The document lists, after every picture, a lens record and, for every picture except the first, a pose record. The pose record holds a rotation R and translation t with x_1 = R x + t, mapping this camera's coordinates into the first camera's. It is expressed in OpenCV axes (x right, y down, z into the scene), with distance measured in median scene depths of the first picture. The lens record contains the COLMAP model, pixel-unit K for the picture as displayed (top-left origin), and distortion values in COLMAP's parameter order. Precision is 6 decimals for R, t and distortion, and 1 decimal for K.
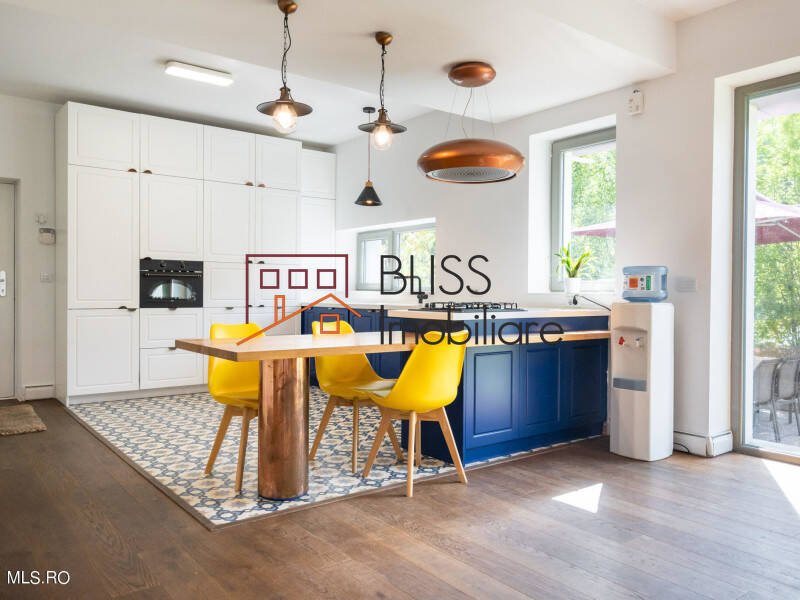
lens RADIAL K [[624.9, 0, 400.8], [0, 624.9, 298.3], [0, 0, 1]] dist [0.036867, 0.001207]
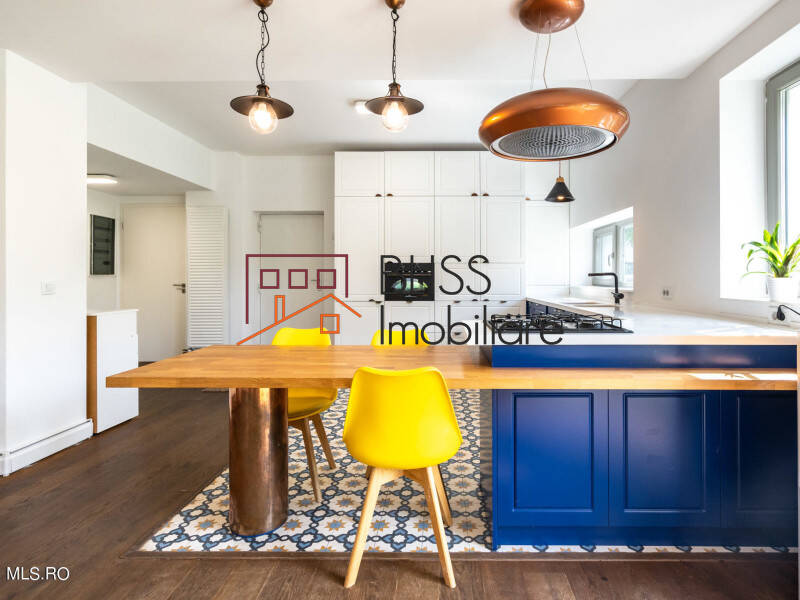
lens RADIAL K [[445.6, 0, 418.5], [0, 445.6, 278.3], [0, 0, 1]] dist [0.003385, -0.000326]
pose [[0.789230, -0.005329, -0.614074, 0.286126], [-0.002966, 0.999918, -0.012489, -0.027263], [0.614090, 0.011678, 0.789149, 0.451162]]
